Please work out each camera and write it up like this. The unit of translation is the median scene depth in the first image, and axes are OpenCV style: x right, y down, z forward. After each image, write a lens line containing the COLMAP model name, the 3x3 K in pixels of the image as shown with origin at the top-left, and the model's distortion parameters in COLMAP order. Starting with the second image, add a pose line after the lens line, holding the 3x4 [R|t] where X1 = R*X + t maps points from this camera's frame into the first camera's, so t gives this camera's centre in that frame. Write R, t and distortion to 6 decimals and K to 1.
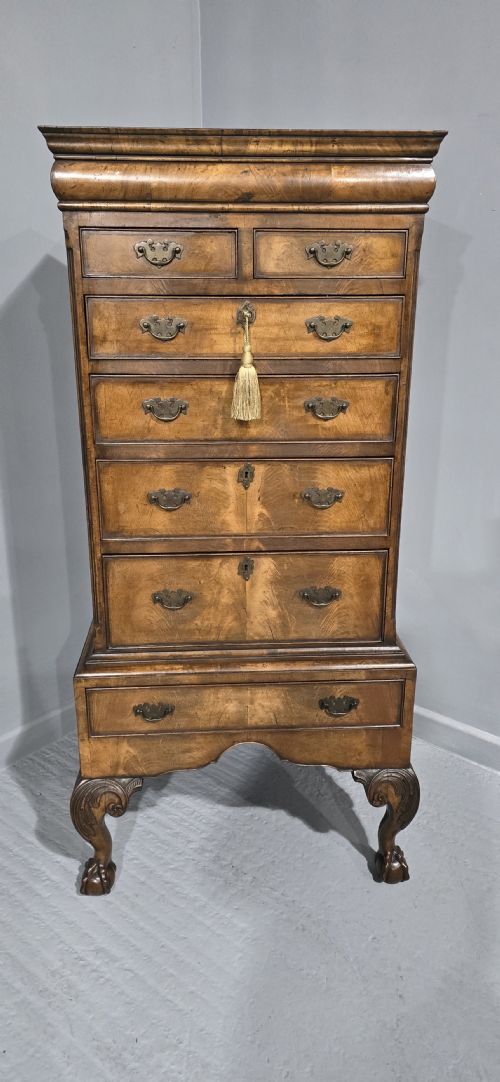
lens RADIAL K [[732.8, 0, 246.1], [0, 732.8, 534.6], [0, 0, 1]] dist [0.062477, -0.079728]
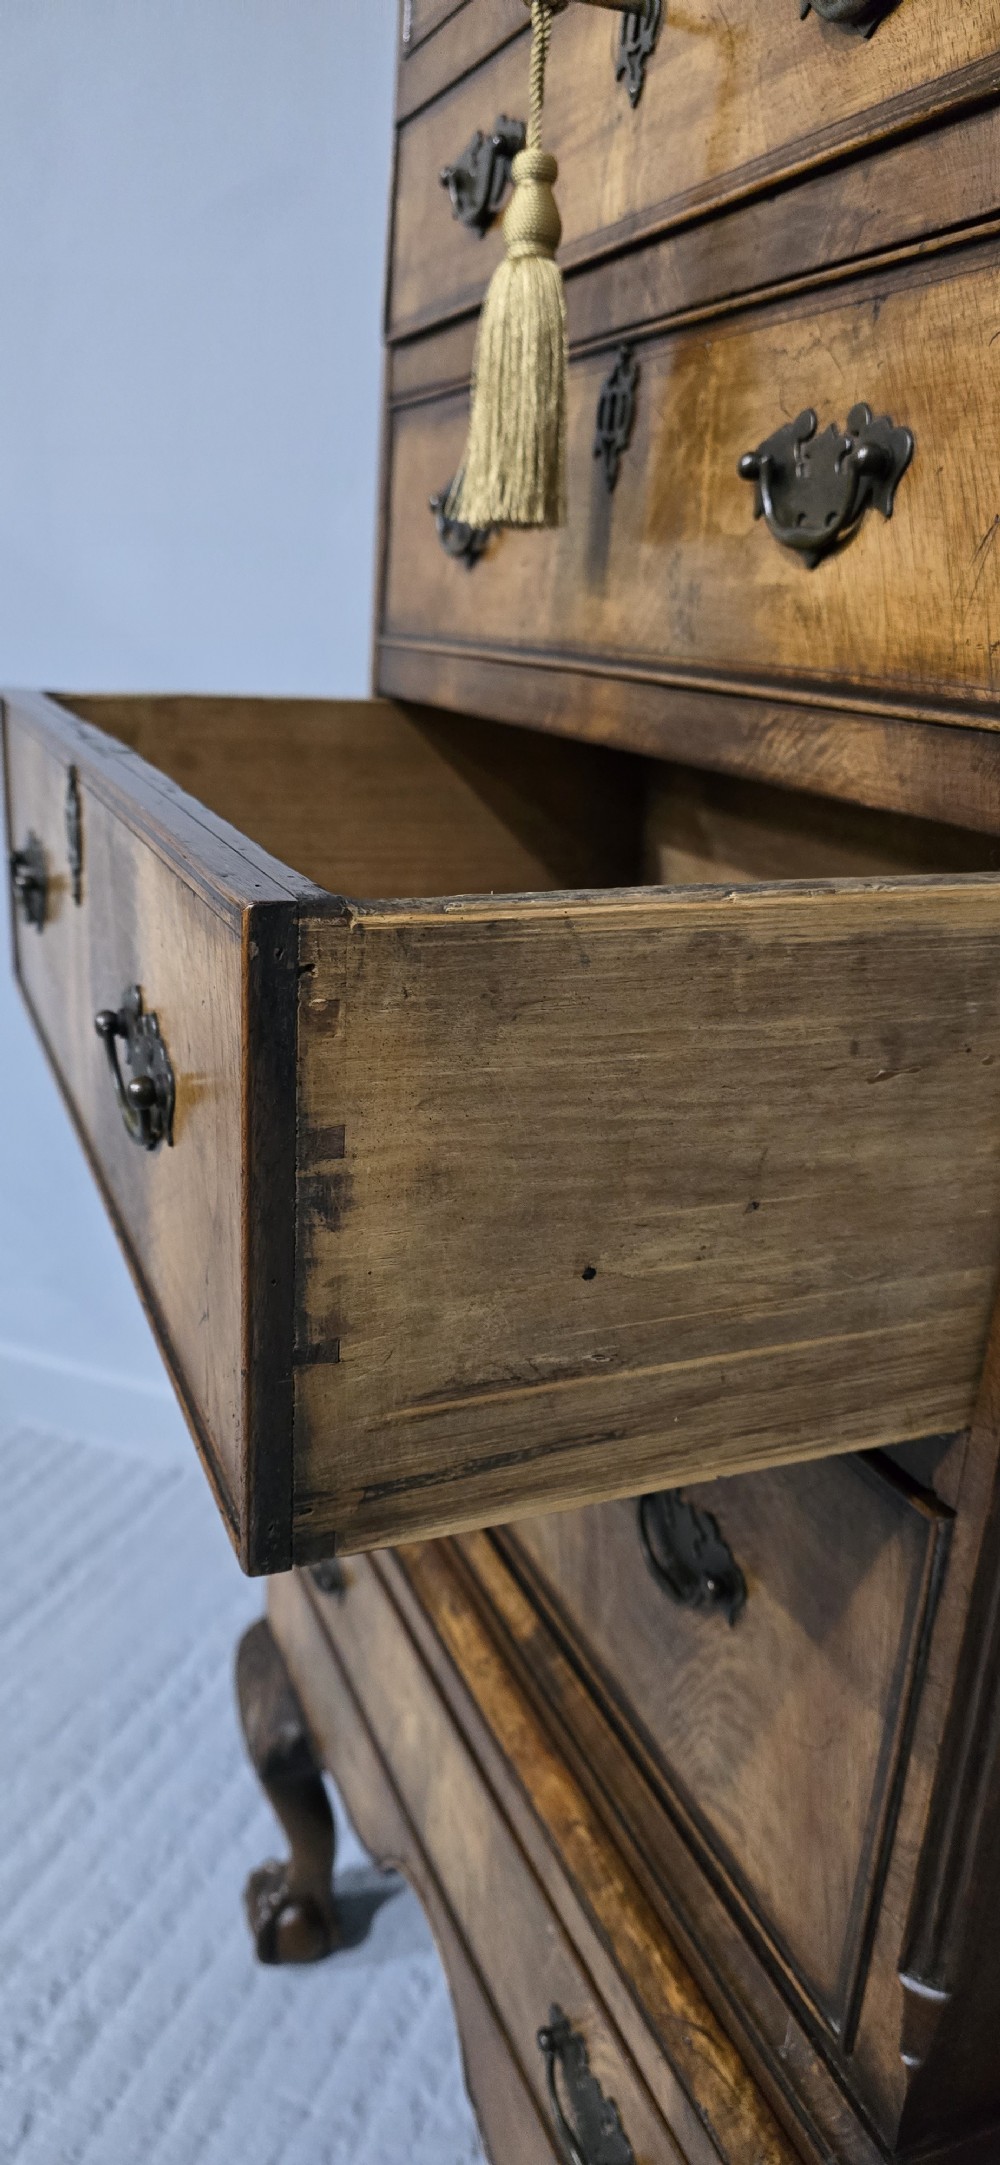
lens RADIAL K [[1466.2, 0, 511.0], [0, 1466.2, 1075.1], [0, 0, 1]] dist [0.062477, -0.079728]
pose [[0.330568, 0.299755, -0.894914, 0.402359], [-0.348027, 0.920112, 0.179640, -0.081406], [0.877270, 0.252071, 0.408483, 0.795040]]
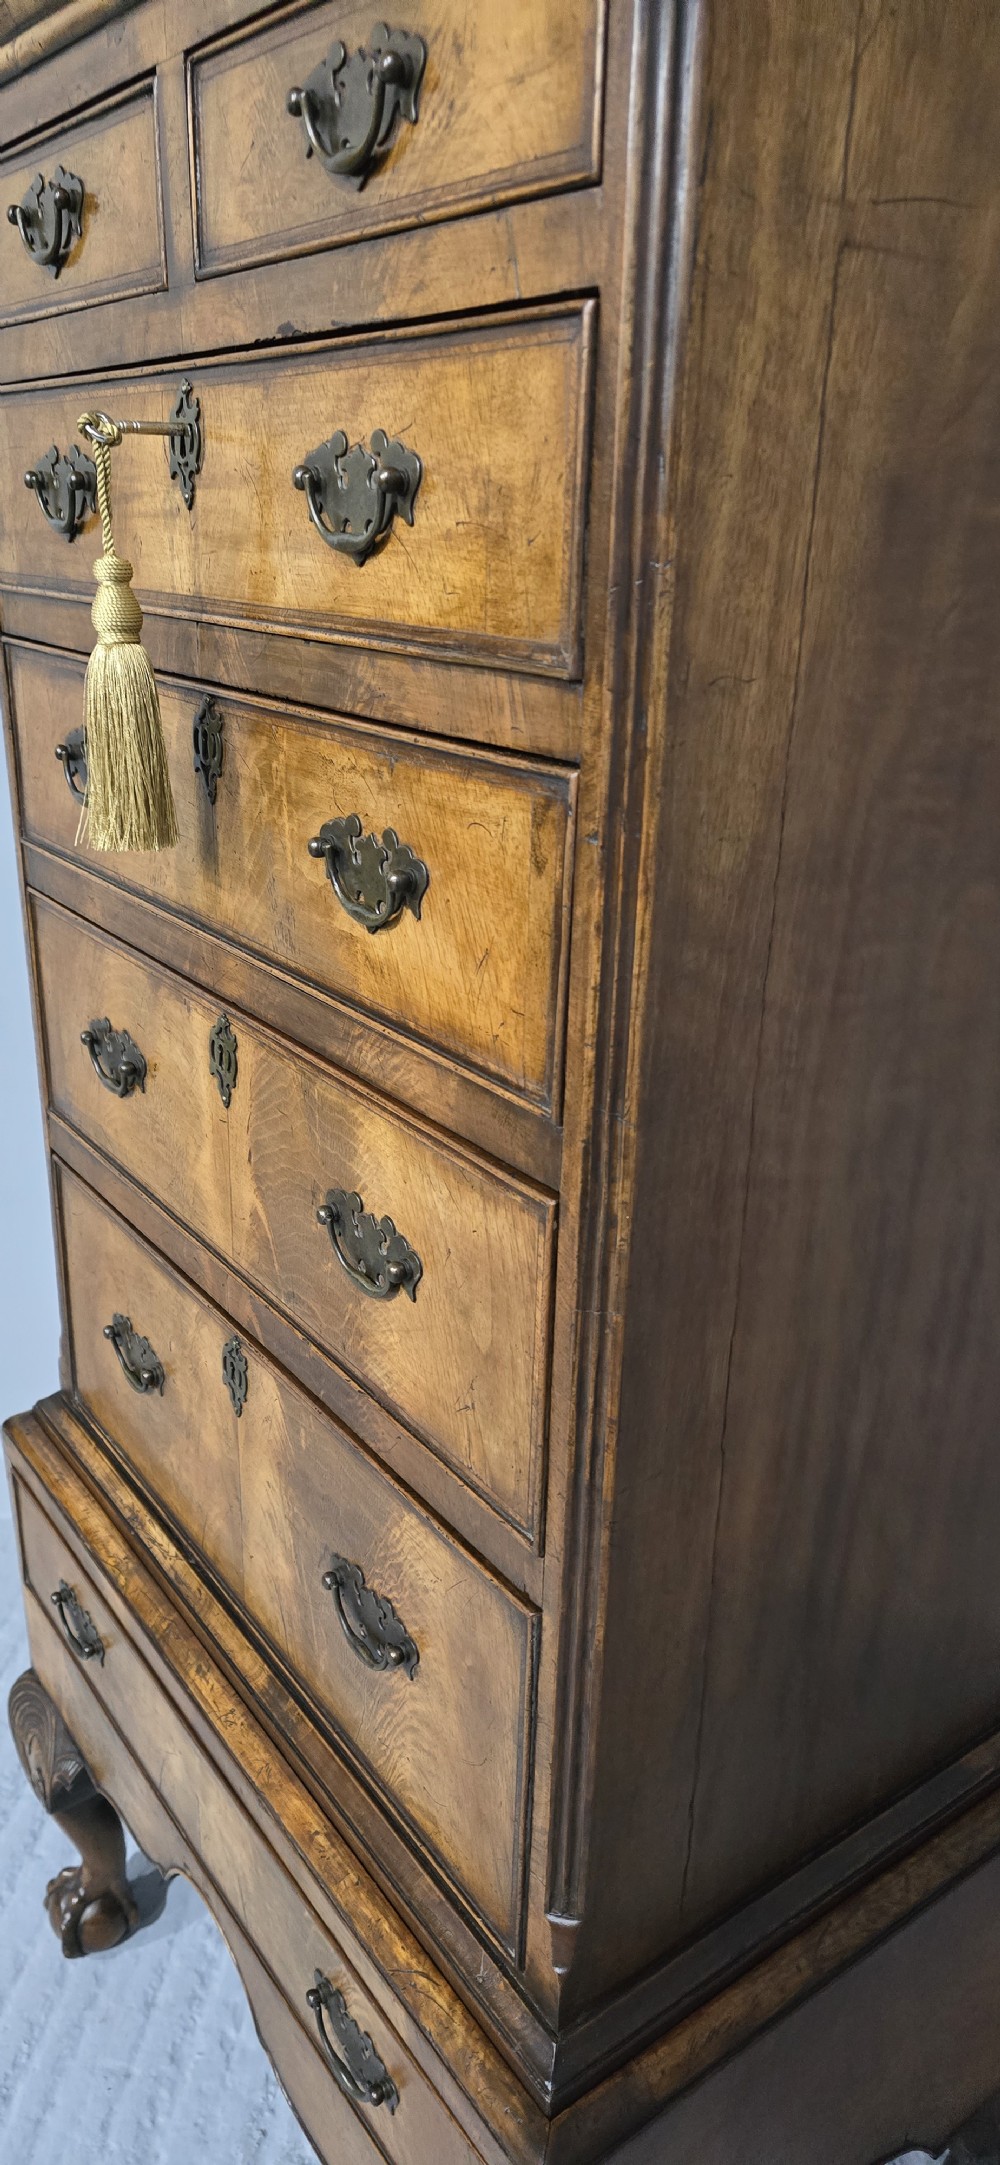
lens RADIAL K [[1466.2, 0, 512.7], [0, 1466.2, 1089.6], [0, 0, 1]] dist [0.062477, -0.079728]
pose [[0.541690, 0.314848, -0.779386, 0.471569], [-0.274600, 0.942613, 0.189934, -0.196600], [0.794460, 0.111134, 0.597062, 0.739333]]
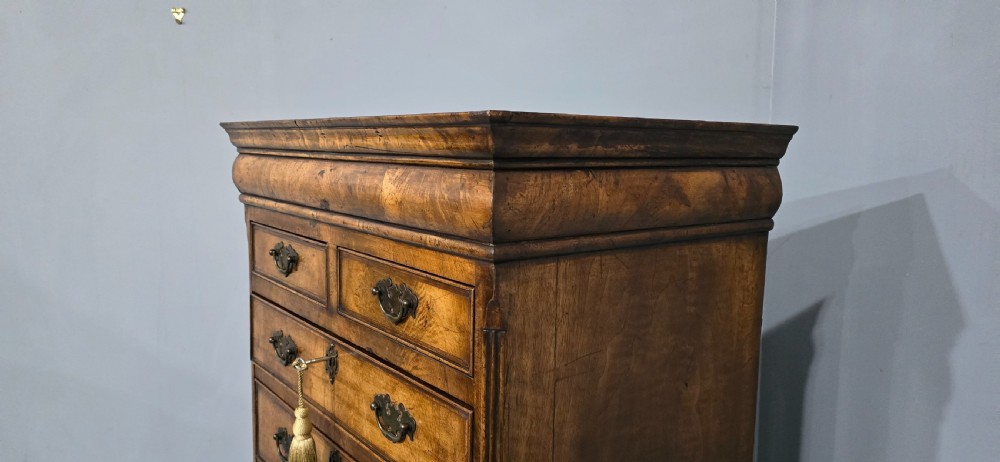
lens RADIAL K [[677.2, 0, 482.7], [0, 677.2, 218.5], [0, 0, 1]] dist [0.062477, -0.079728]
pose [[0.560034, 0.100877, -0.822305, 0.526673], [-0.259548, 0.963956, -0.058512, -0.385130], [0.786764, 0.246197, 0.566030, 0.656687]]
